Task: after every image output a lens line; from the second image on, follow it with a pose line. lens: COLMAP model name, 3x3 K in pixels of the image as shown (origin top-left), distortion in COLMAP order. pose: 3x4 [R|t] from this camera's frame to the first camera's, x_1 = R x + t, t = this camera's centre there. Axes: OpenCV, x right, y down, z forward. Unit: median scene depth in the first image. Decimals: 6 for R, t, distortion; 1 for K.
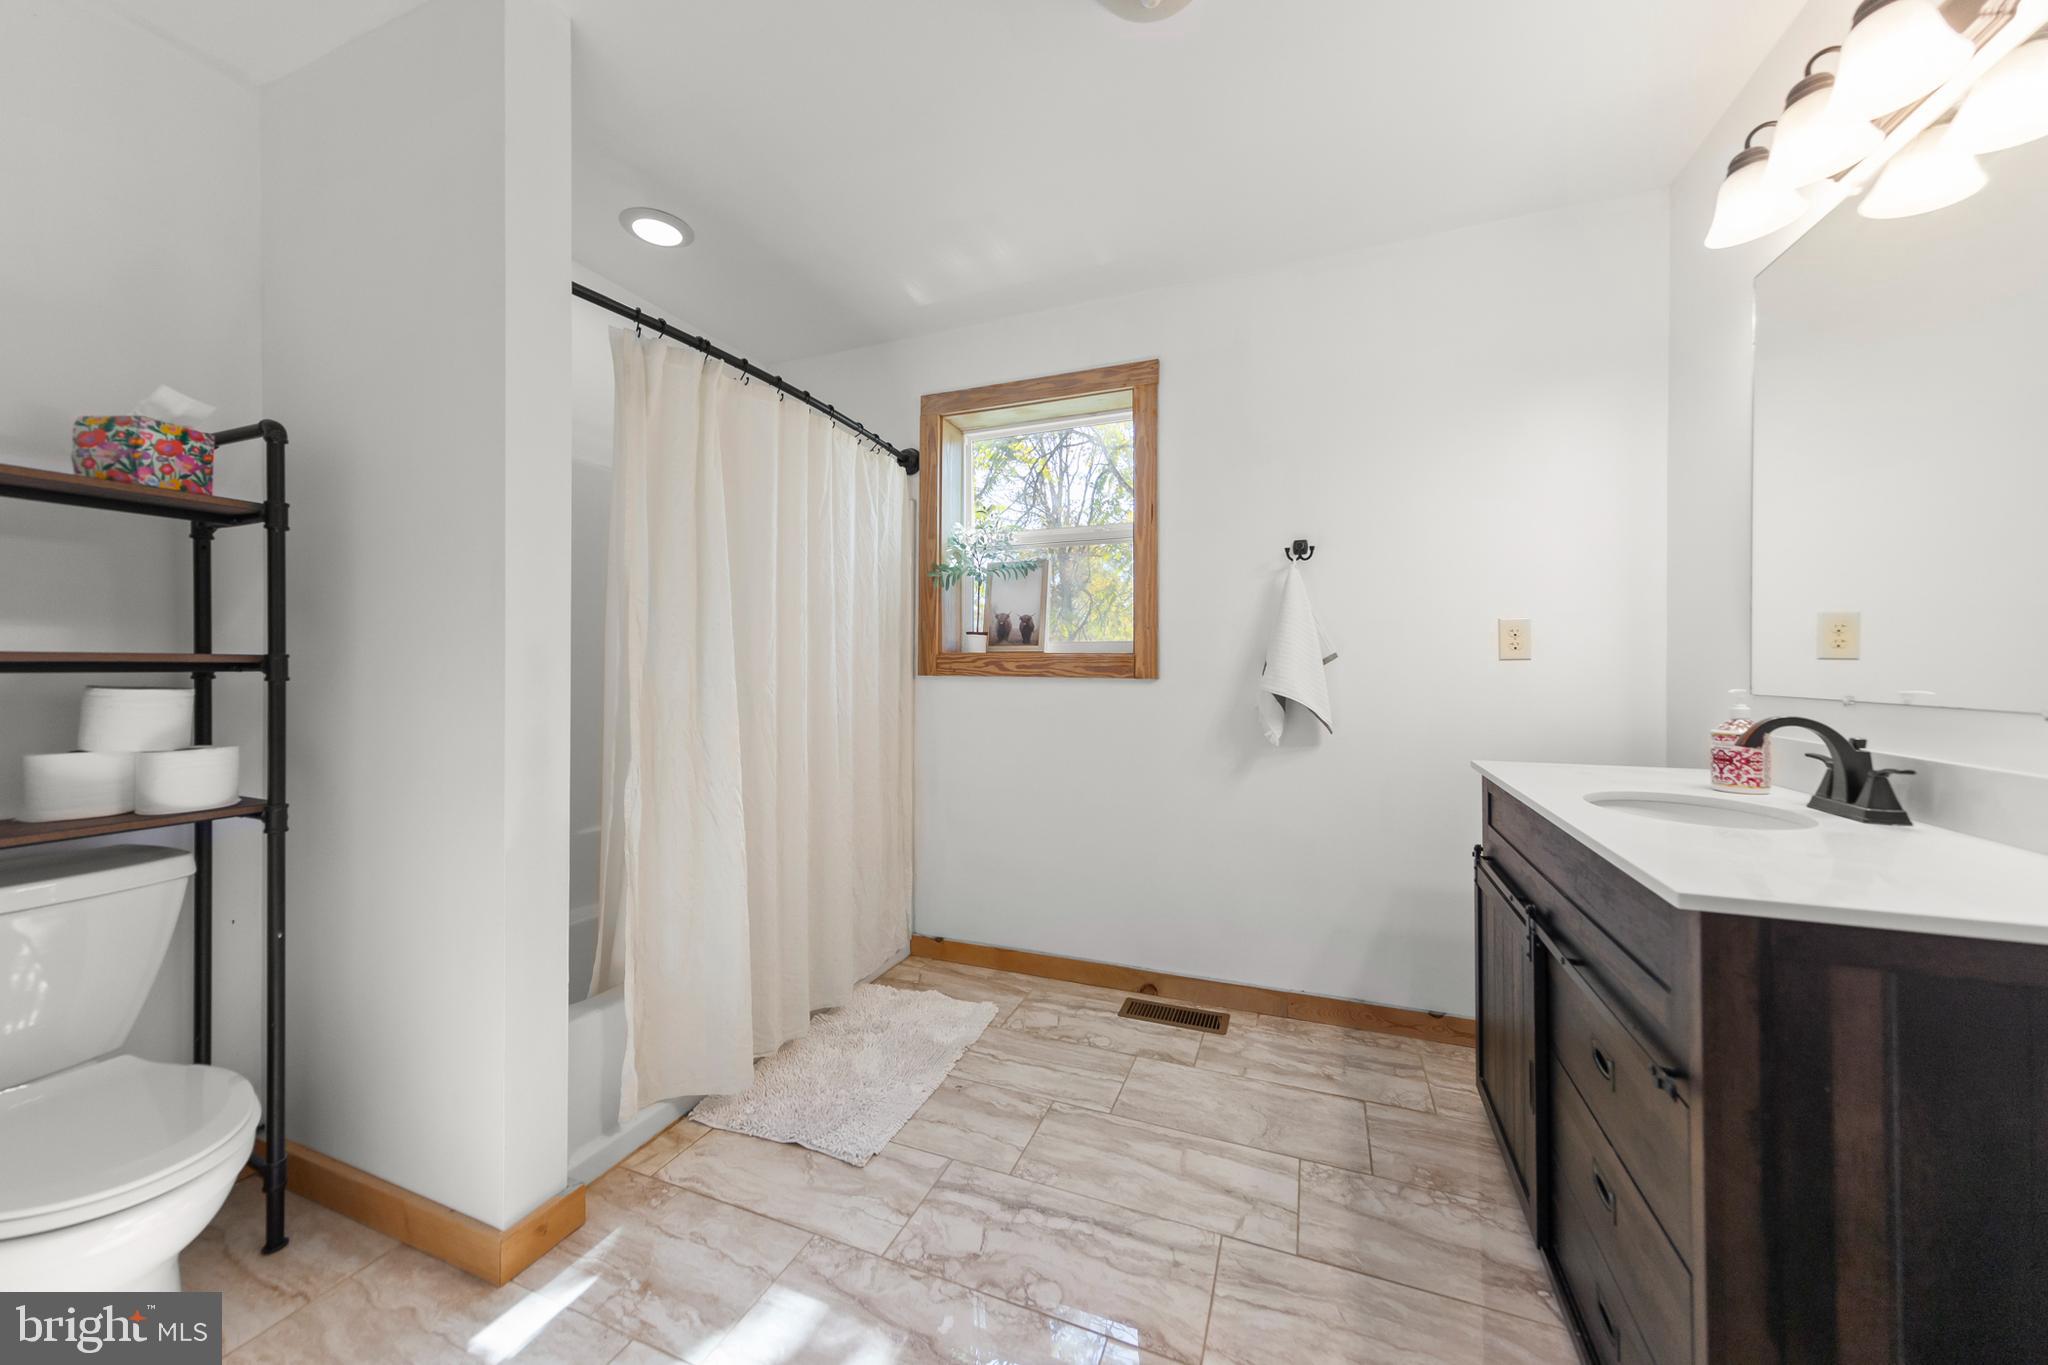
lens RADIAL K [[726.2, 0, 1027.1], [0, 726.2, 663.7], [0, 0, 1]] dist [0.000398, 0.000024]
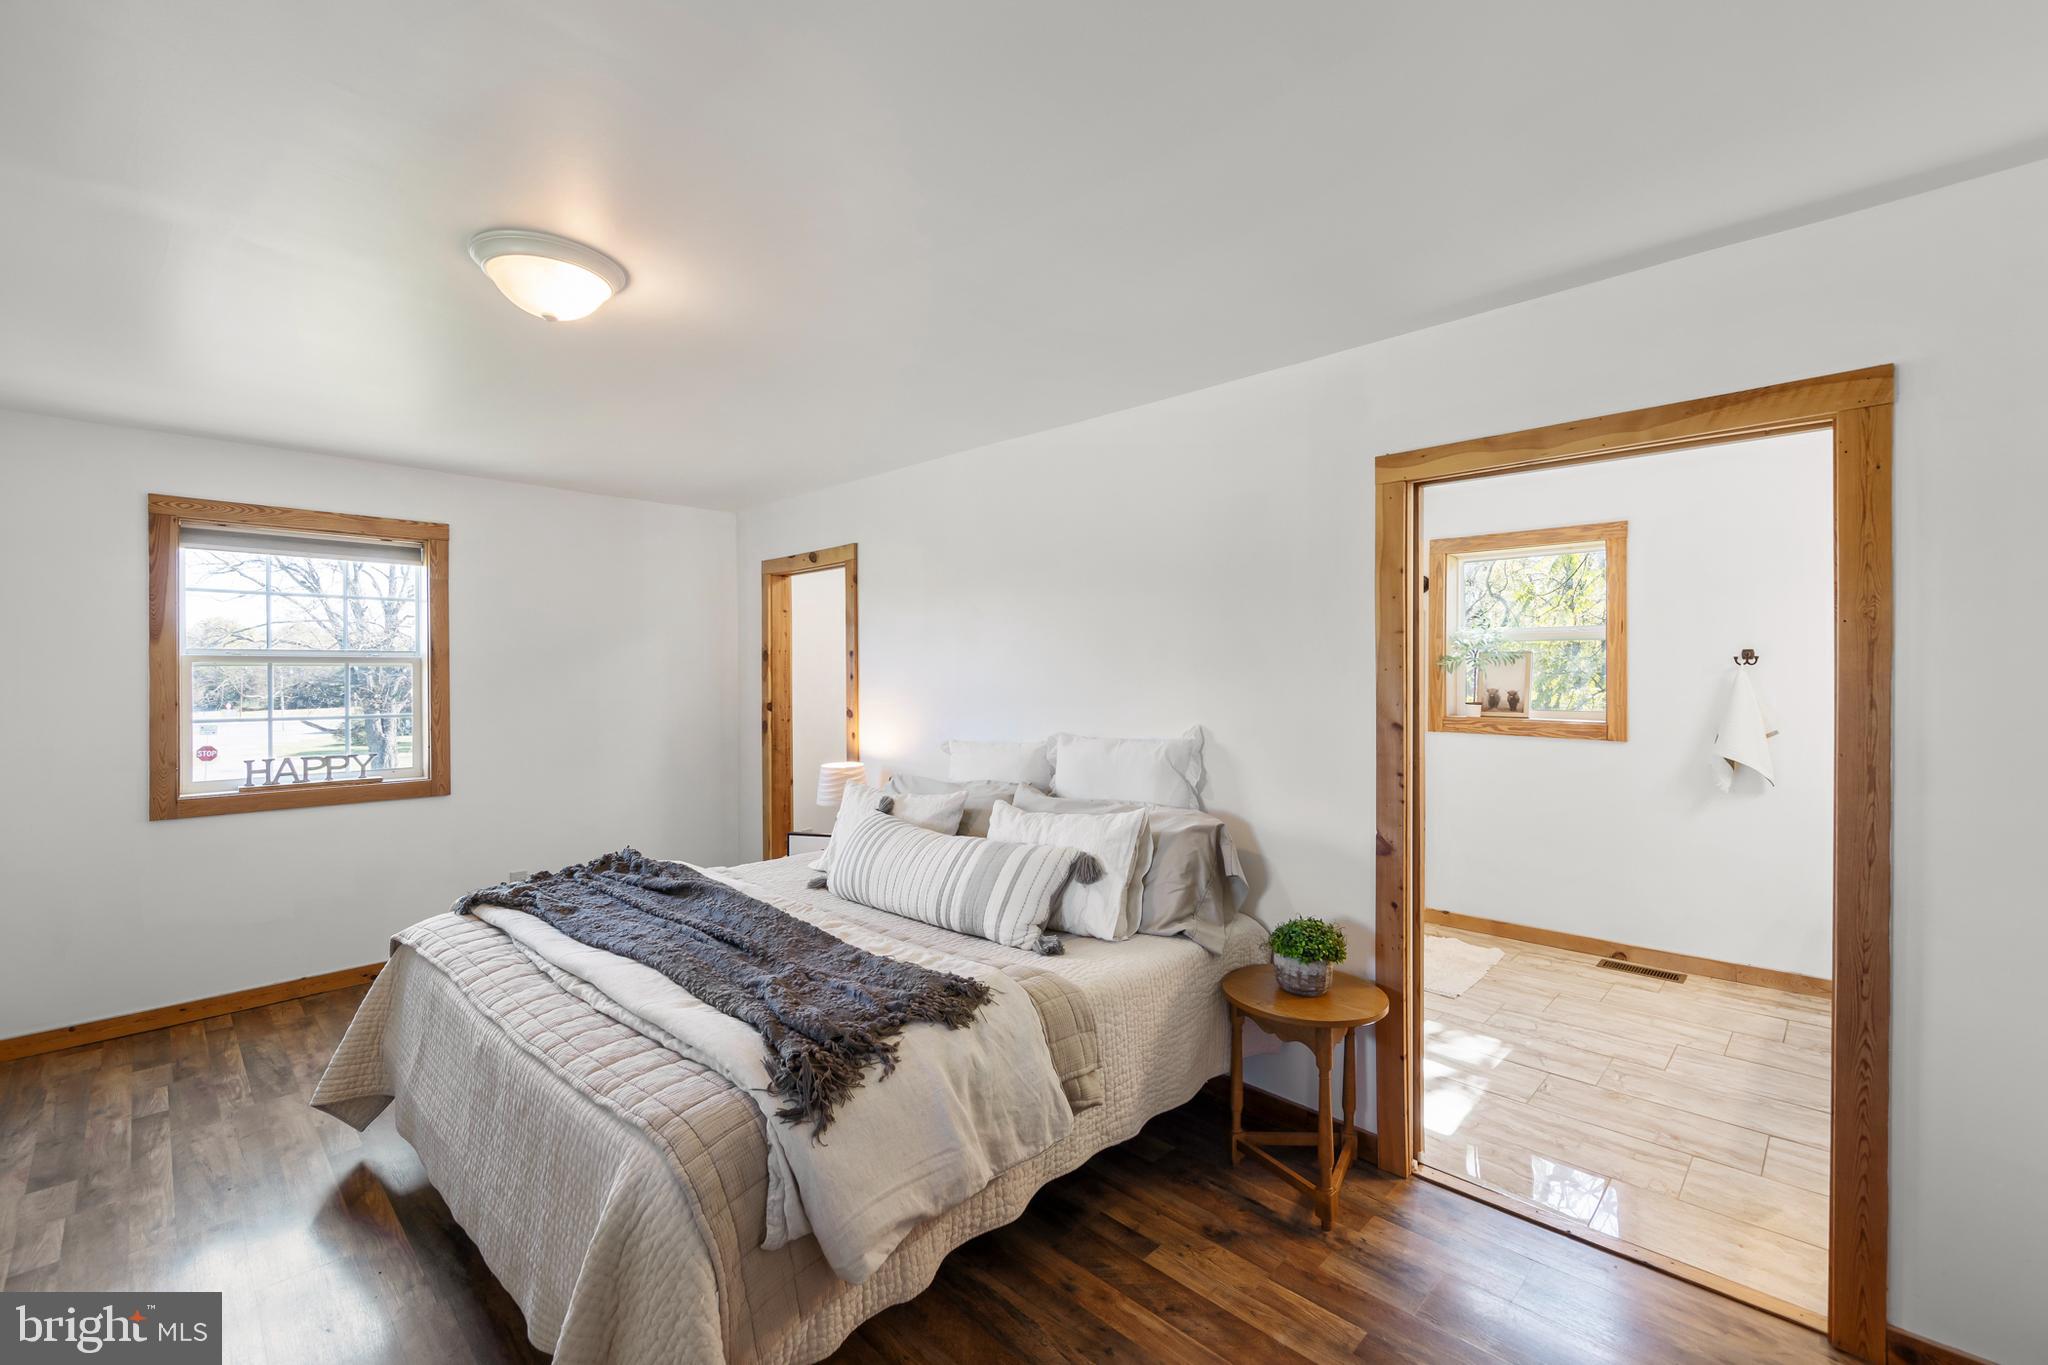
lens RADIAL K [[855.6, 0, 1025.4], [0, 855.6, 673.7], [0, 0, 1]] dist [0.001579, 0.000023]
pose [[0.920652, -0.000177, -0.390384, -0.254553], [0.001731, 0.999992, 0.003627, -0.122358], [0.390380, -0.004015, 0.920645, -1.026933]]
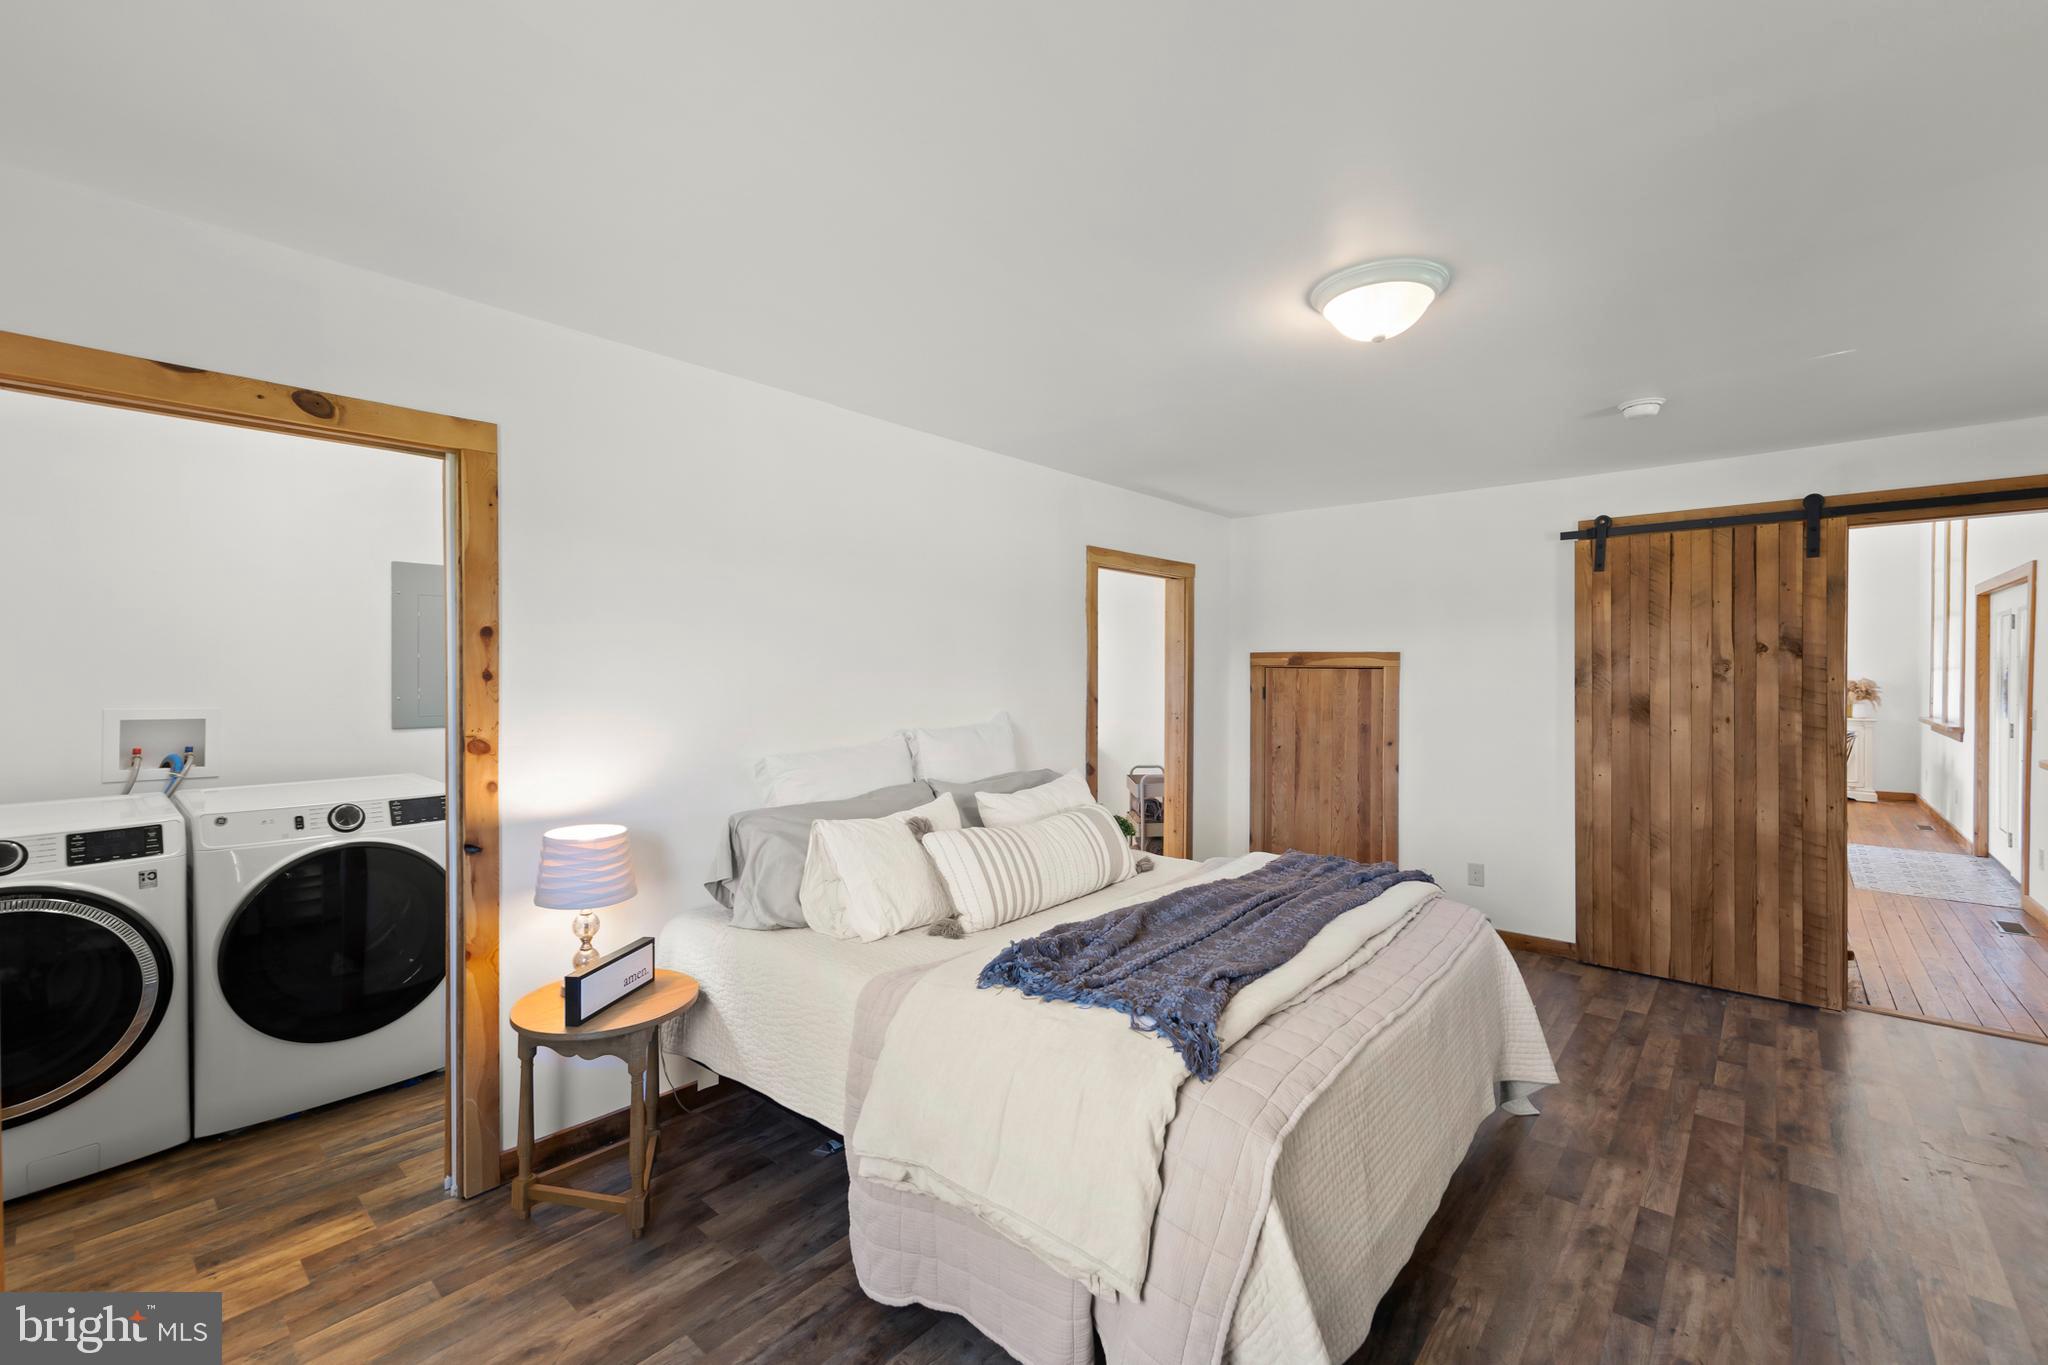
lens RADIAL K [[855.6, 0, 1025.4], [0, 855.6, 673.7], [0, 0, 1]] dist [0.001579, 0.000023]
pose [[0.340919, -0.003082, 0.940088, -3.656709], [-0.002970, 0.999986, 0.004356, -0.114097], [-0.940088, -0.004277, 0.340905, 0.215400]]
